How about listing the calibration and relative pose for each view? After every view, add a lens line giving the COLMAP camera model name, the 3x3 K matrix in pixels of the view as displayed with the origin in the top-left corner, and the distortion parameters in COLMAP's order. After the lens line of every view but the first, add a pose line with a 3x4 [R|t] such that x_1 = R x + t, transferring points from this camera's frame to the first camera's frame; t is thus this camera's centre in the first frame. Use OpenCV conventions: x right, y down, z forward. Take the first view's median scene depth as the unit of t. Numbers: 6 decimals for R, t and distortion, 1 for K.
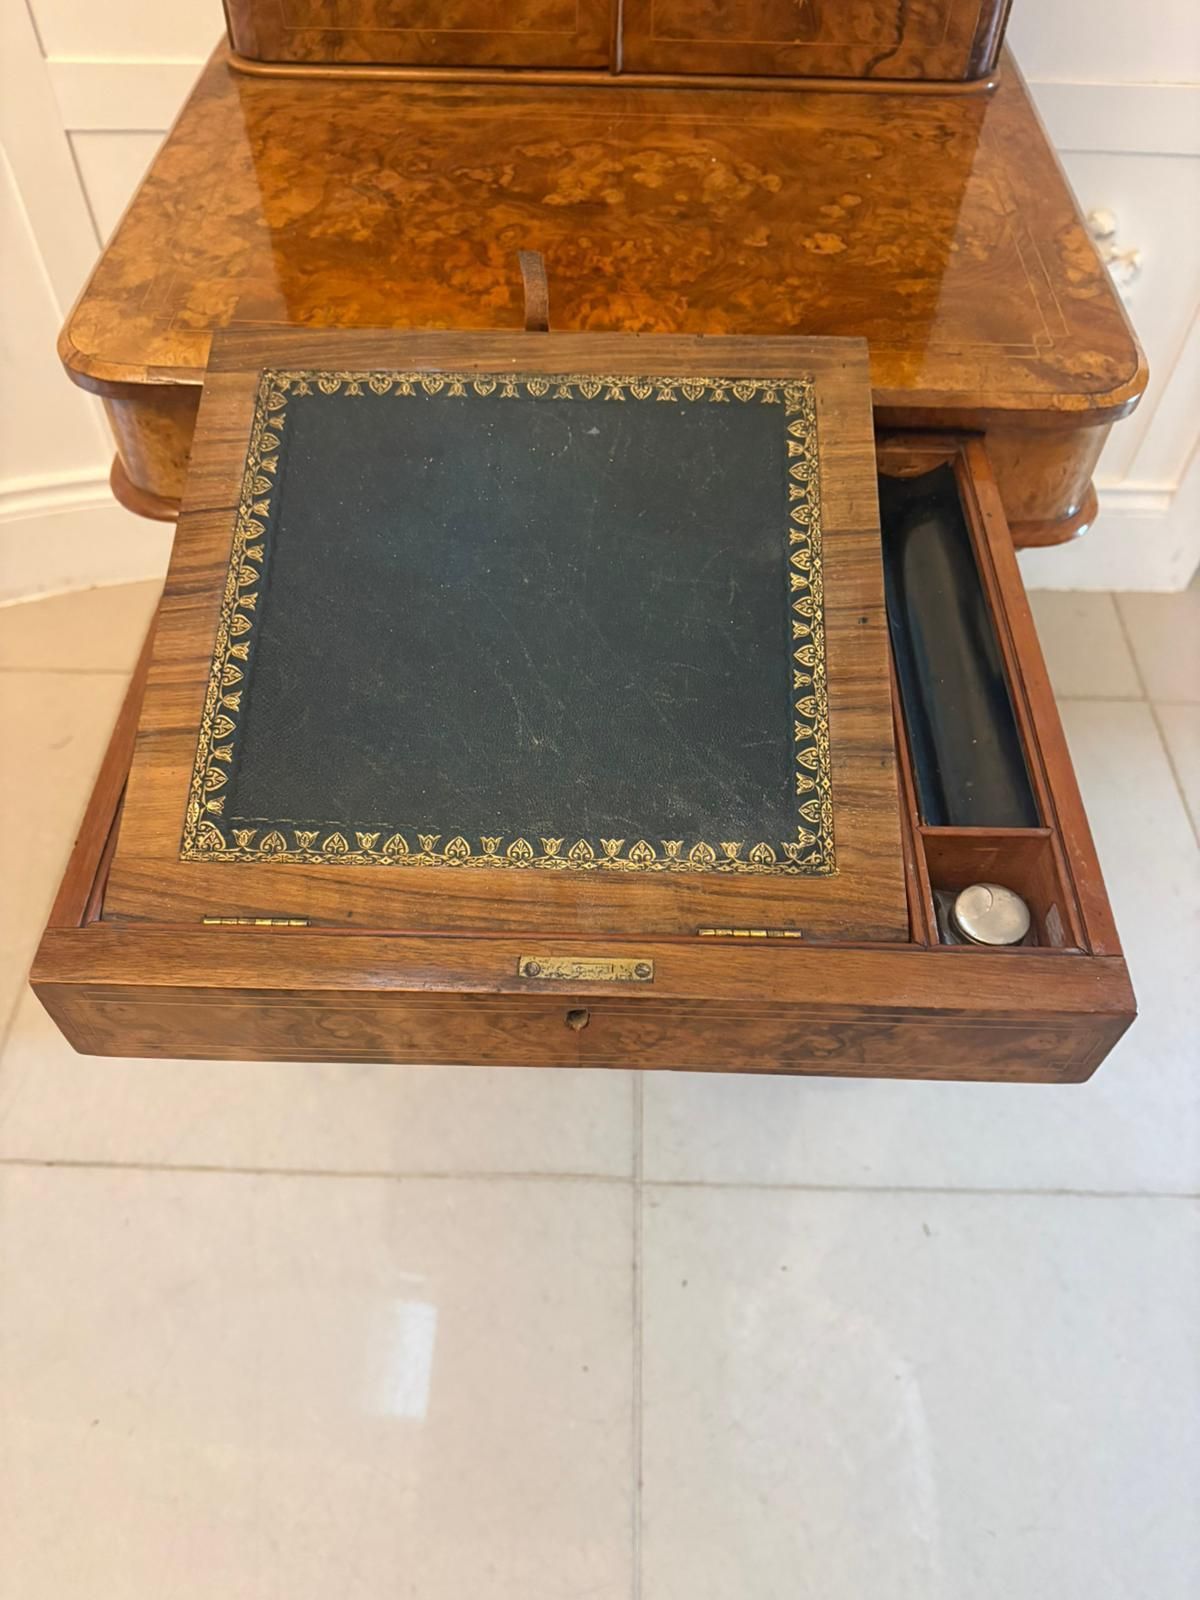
lens RADIAL K [[1209.1, 0, 595.0], [0, 1209.1, 812.8], [0, 0, 1]] dist [0.027774, -0.036036]
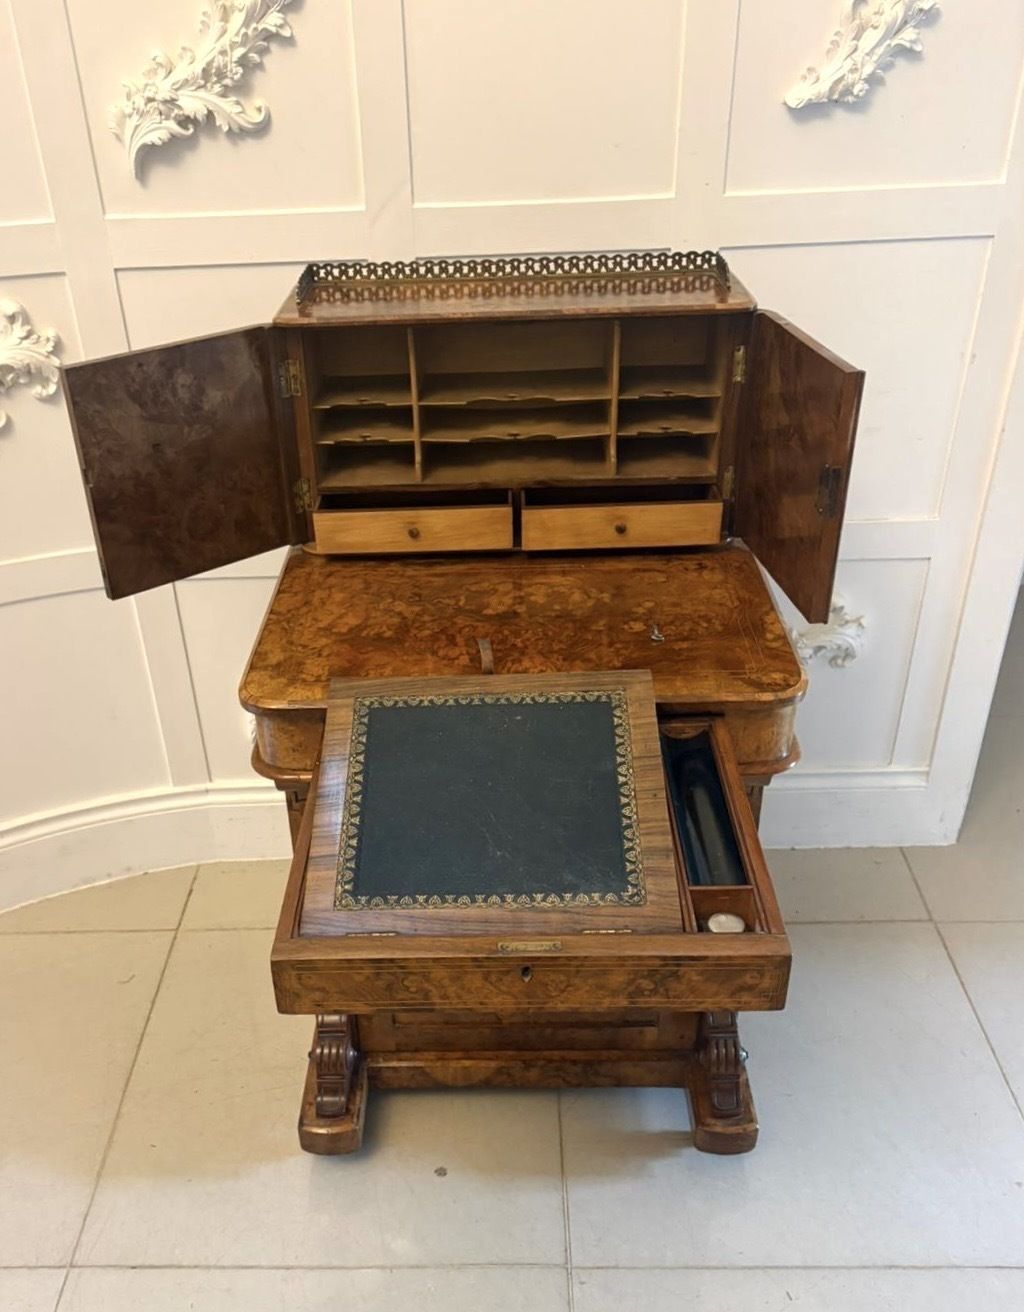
lens RADIAL K [[1177.6, 0, 464.2], [0, 1177.6, 760.3], [0, 0, 1]] dist [0.029793, -0.033464]
pose [[0.998691, -0.042725, -0.028131, -0.031152], [0.031574, 0.947513, -0.318155, 0.295514], [0.040248, 0.316850, 0.947621, -0.665316]]
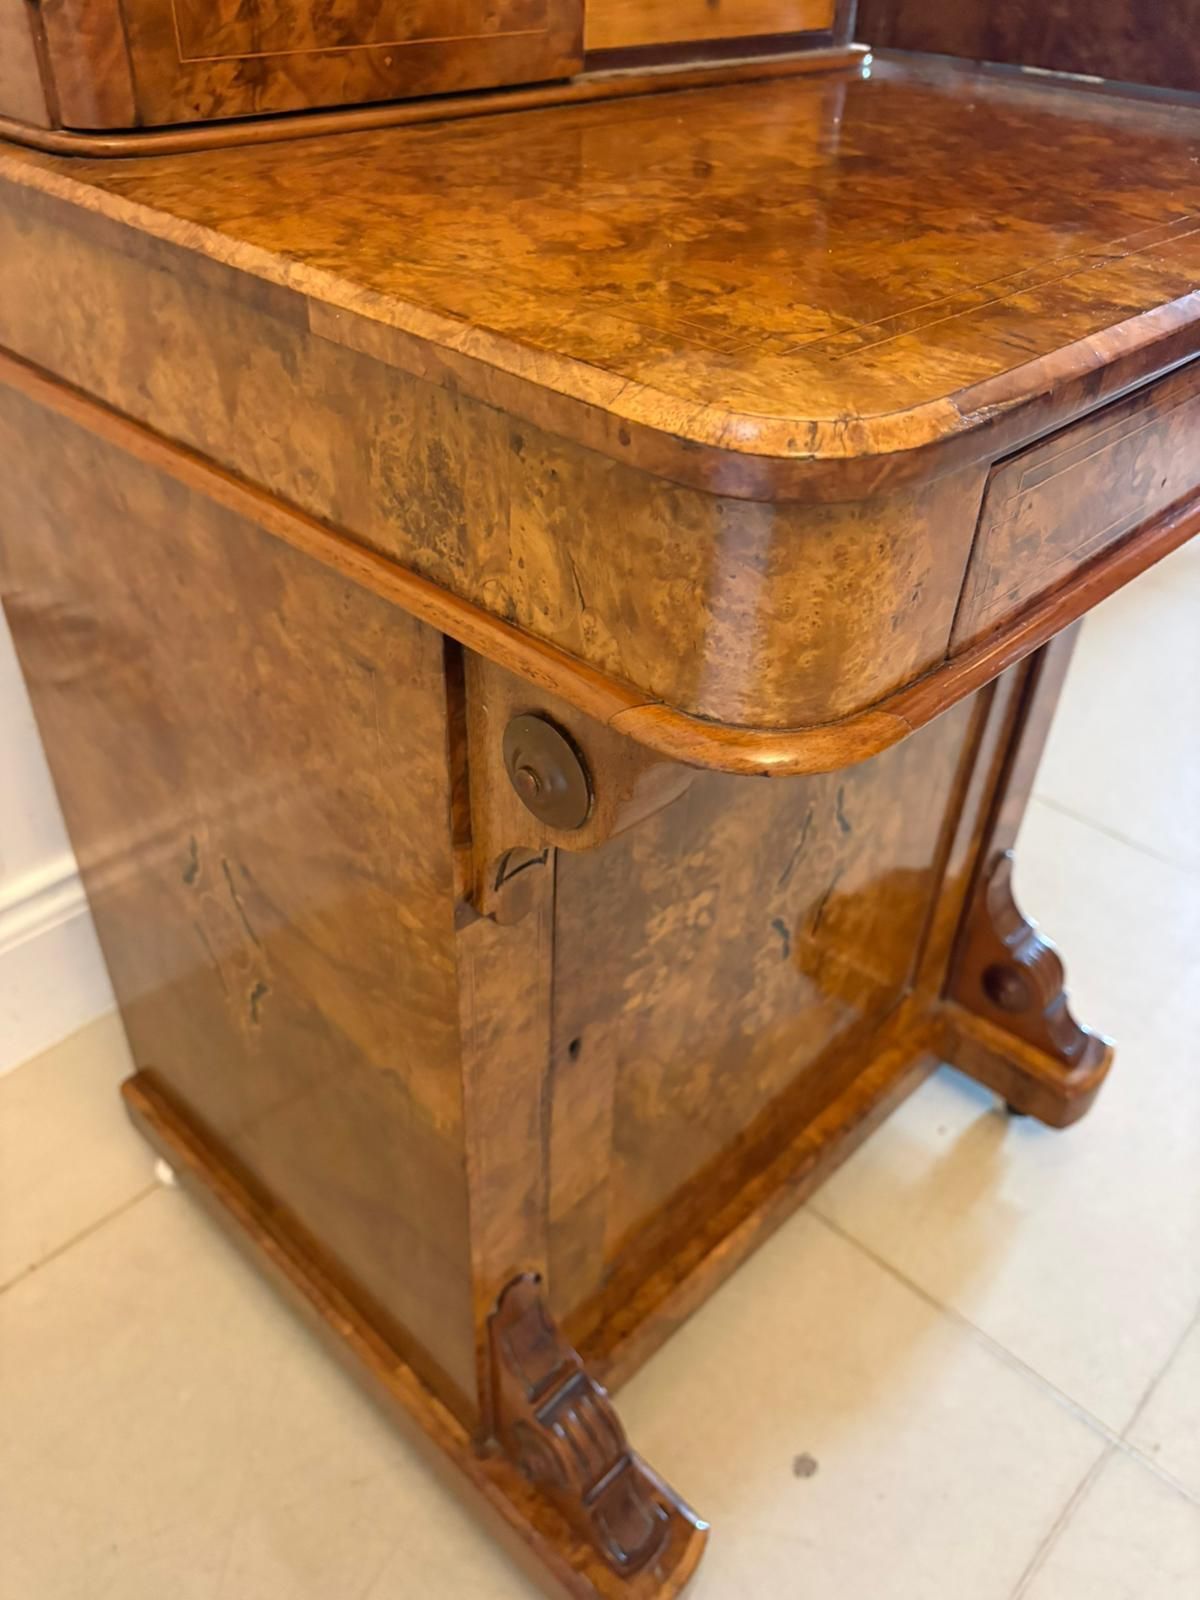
lens RADIAL K [[1209.1, 0, 596.0], [0, 1209.1, 806.0], [0, 0, 1]] dist [0.027774, -0.036036]
pose [[0.685109, -0.442801, 0.578405, -0.694789], [0.563557, 0.825305, -0.035706, -0.262894], [-0.461550, 0.350427, 0.814968, 0.653566]]
